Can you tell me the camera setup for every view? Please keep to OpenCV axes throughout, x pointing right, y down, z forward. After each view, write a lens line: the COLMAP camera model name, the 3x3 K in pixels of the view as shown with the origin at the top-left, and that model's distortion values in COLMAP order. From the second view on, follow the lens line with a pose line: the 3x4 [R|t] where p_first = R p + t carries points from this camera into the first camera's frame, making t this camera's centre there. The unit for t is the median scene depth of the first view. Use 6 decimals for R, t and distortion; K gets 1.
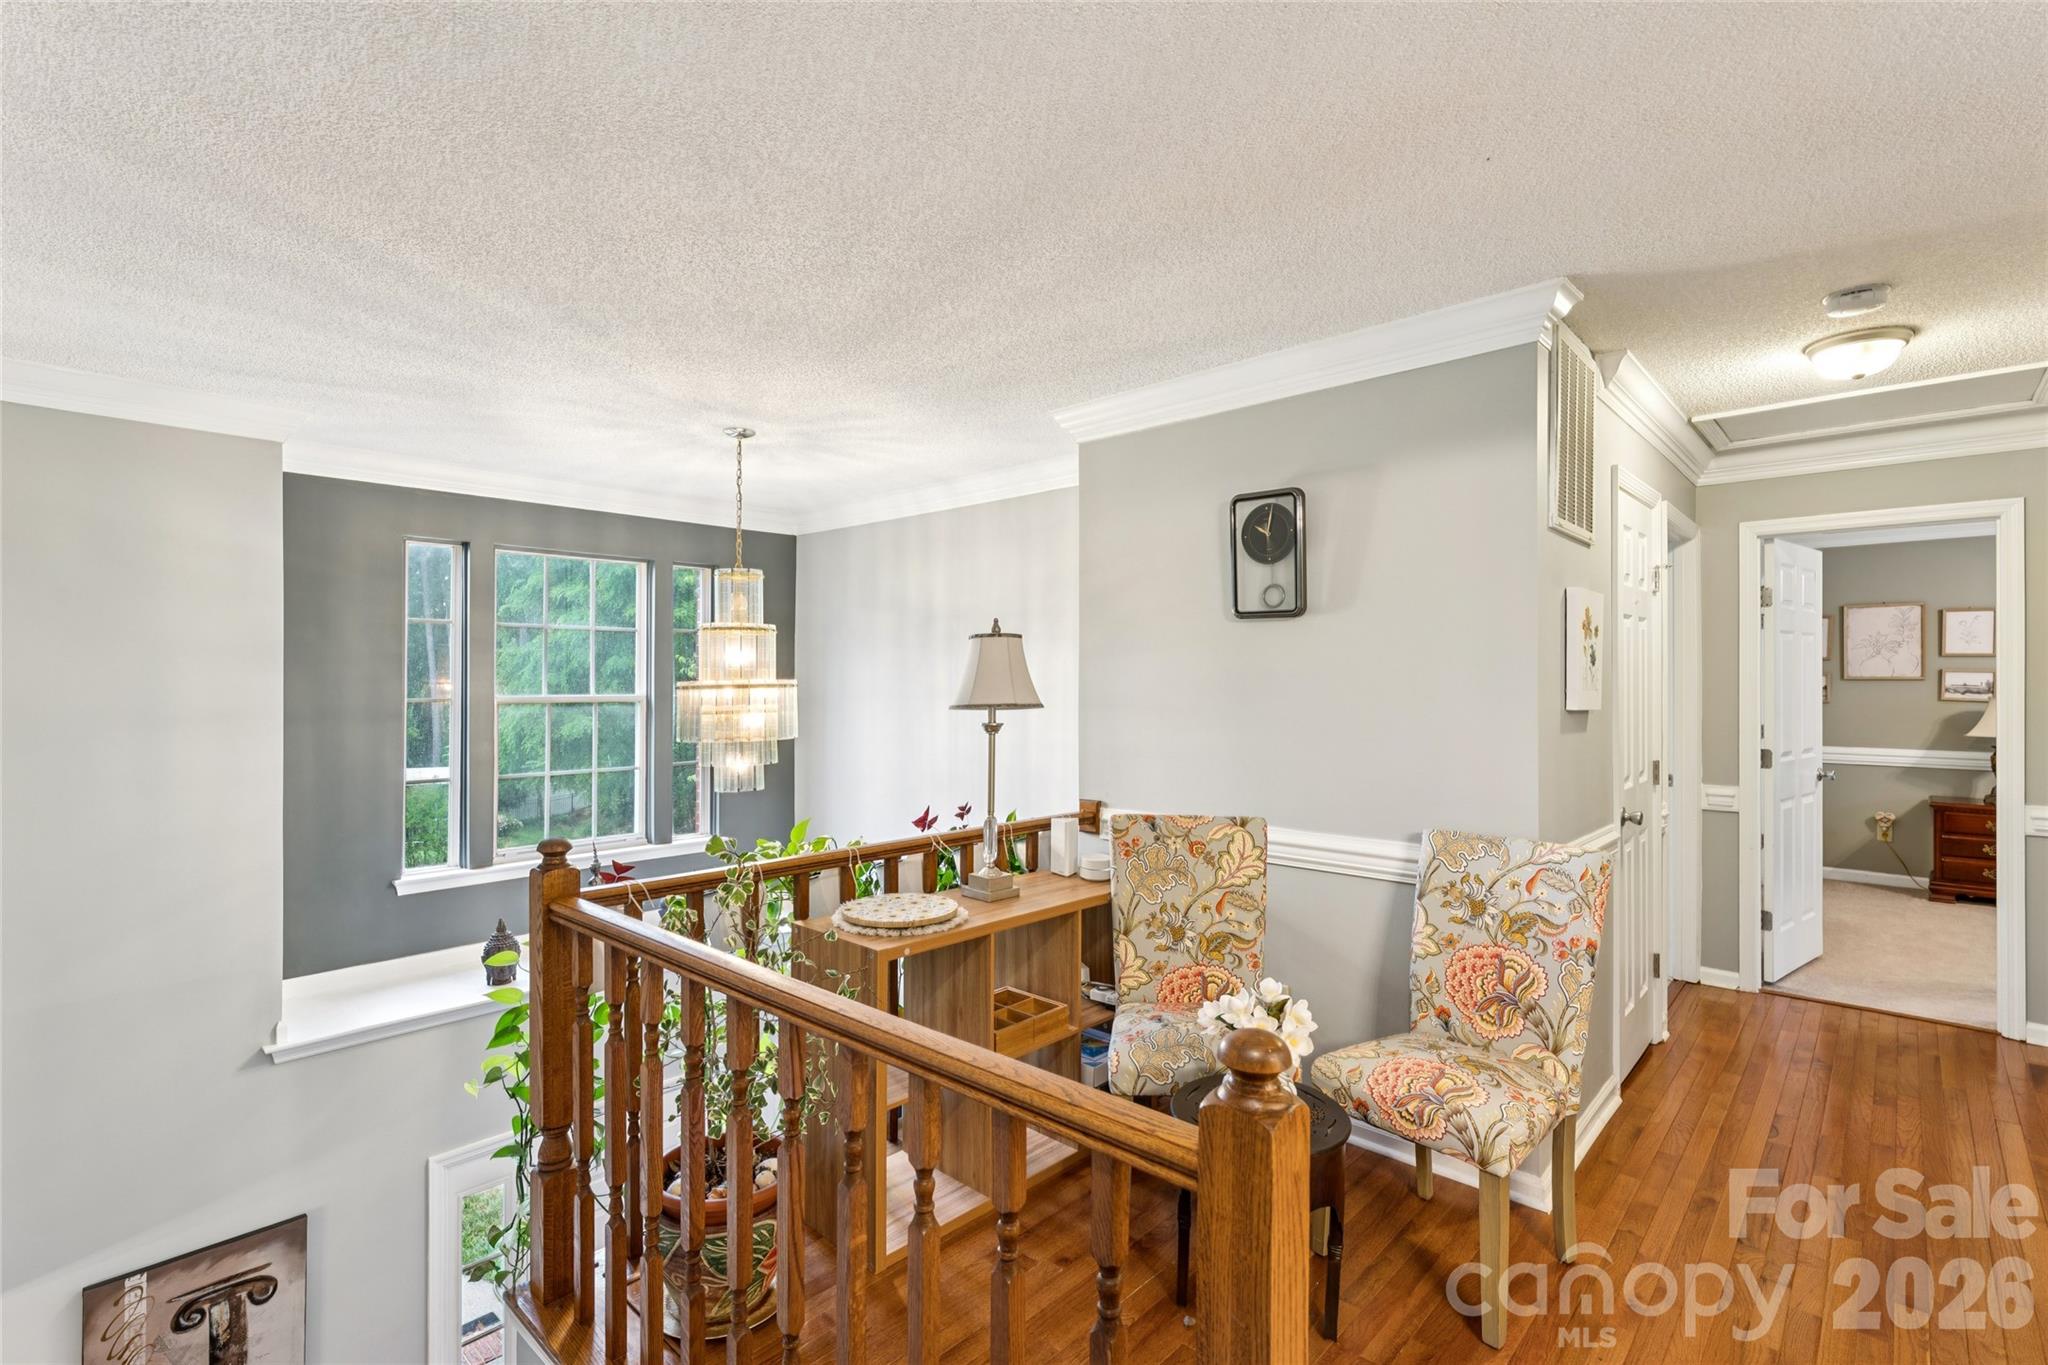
lens RADIAL K [[931.6, 0, 1028.8], [0, 931.6, 674.5], [0, 0, 1]] dist [-0.003693, 0.000218]
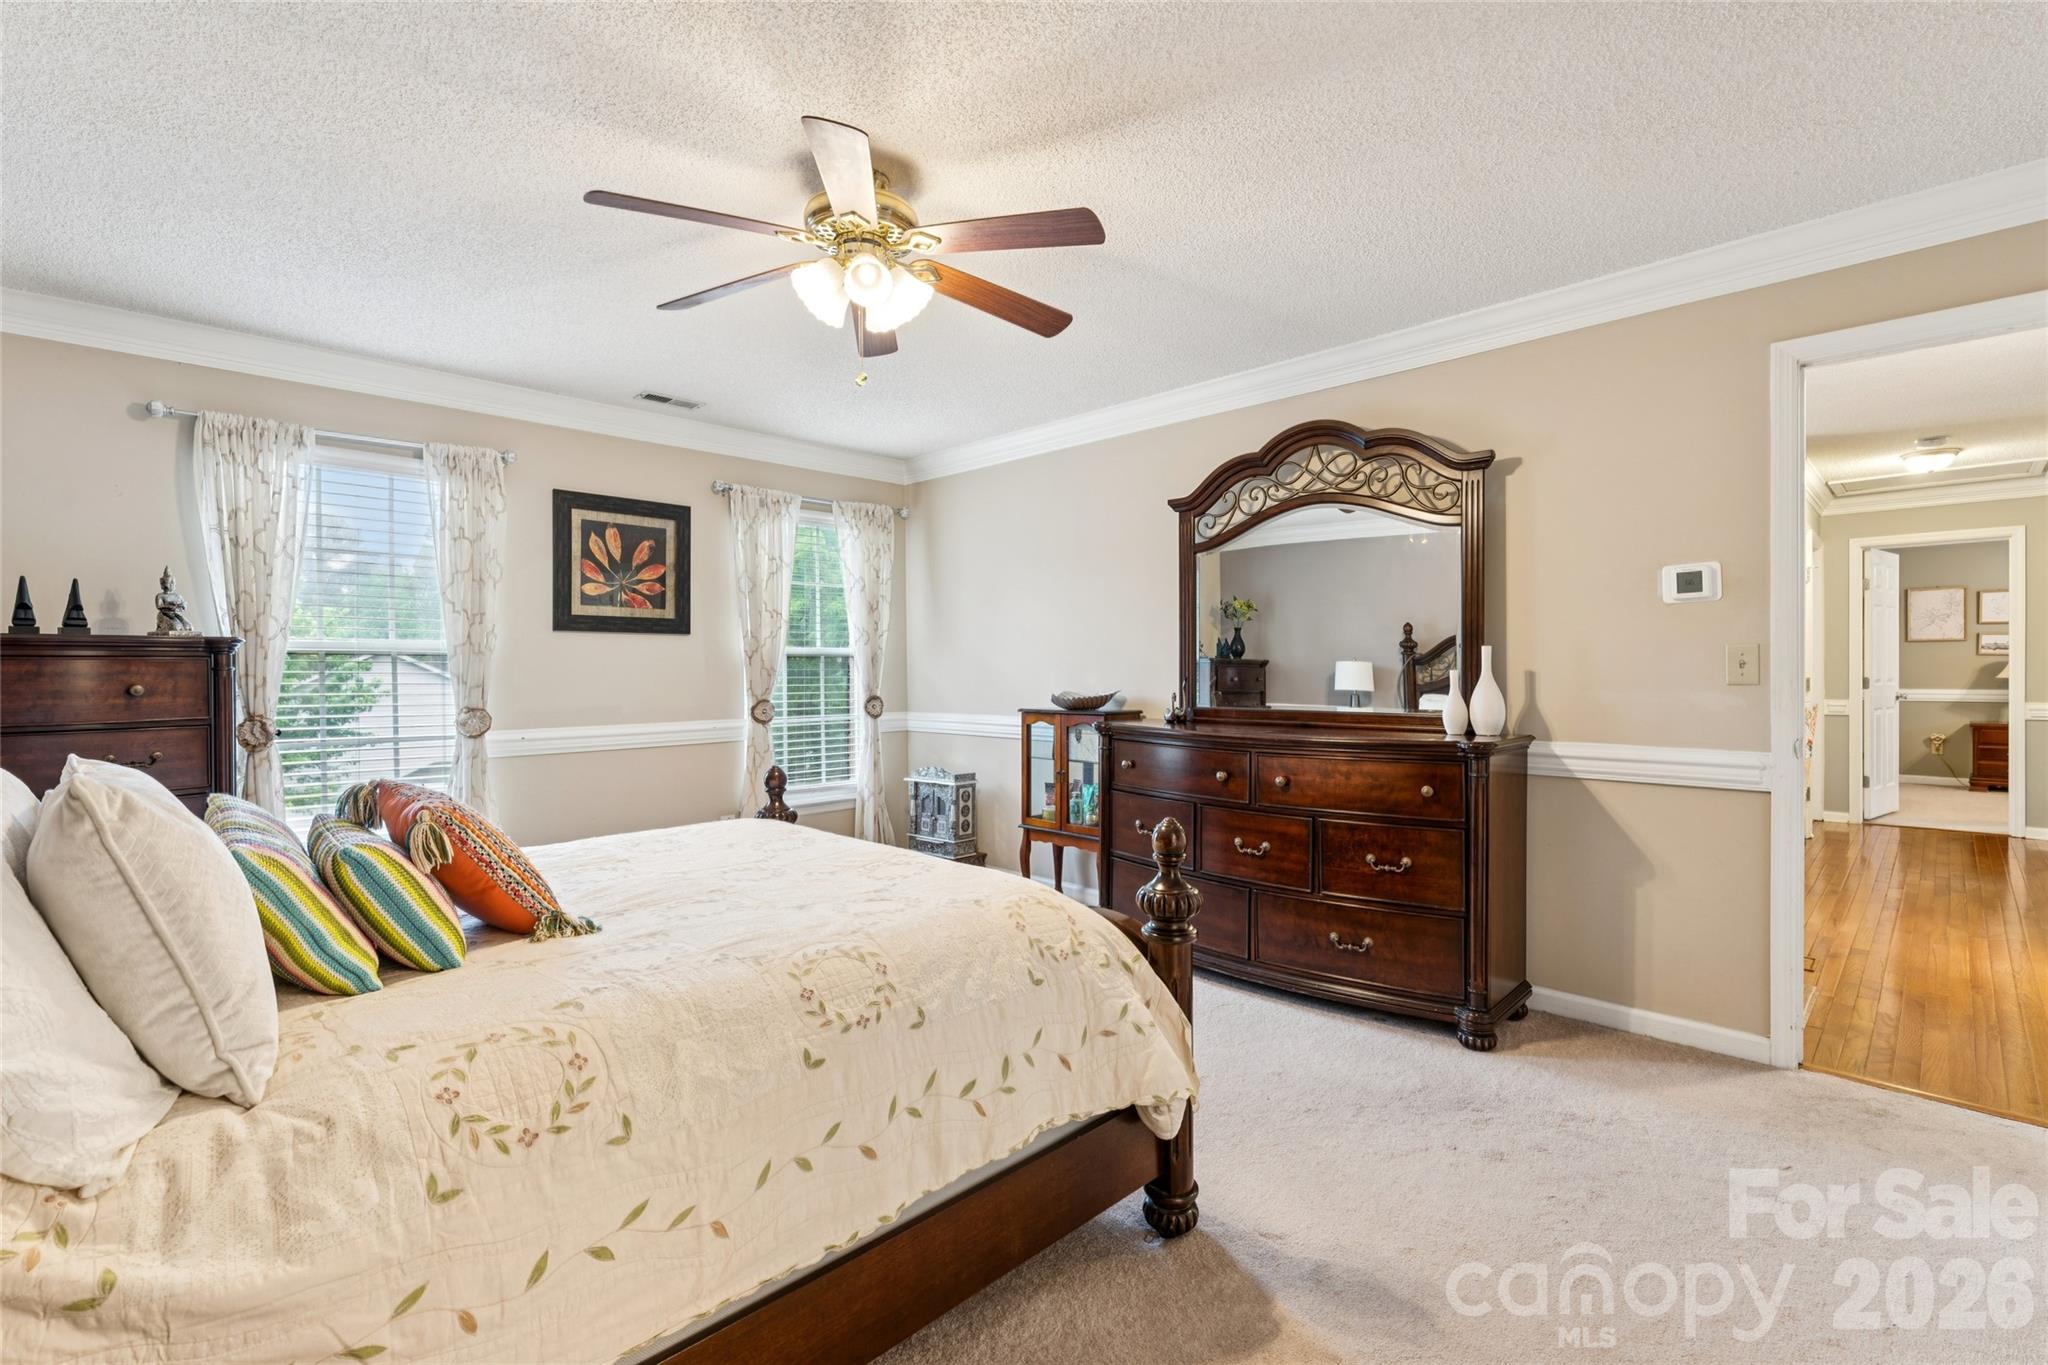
lens RADIAL K [[931.6, 0, 1014.2], [0, 931.6, 673.4], [0, 0, 1]] dist [-0.003693, 0.000218]
pose [[0.999463, -0.005645, -0.032270, -0.471994], [0.005951, 0.999938, 0.009387, 0.035373], [0.032215, -0.009574, 0.999435, -0.493720]]
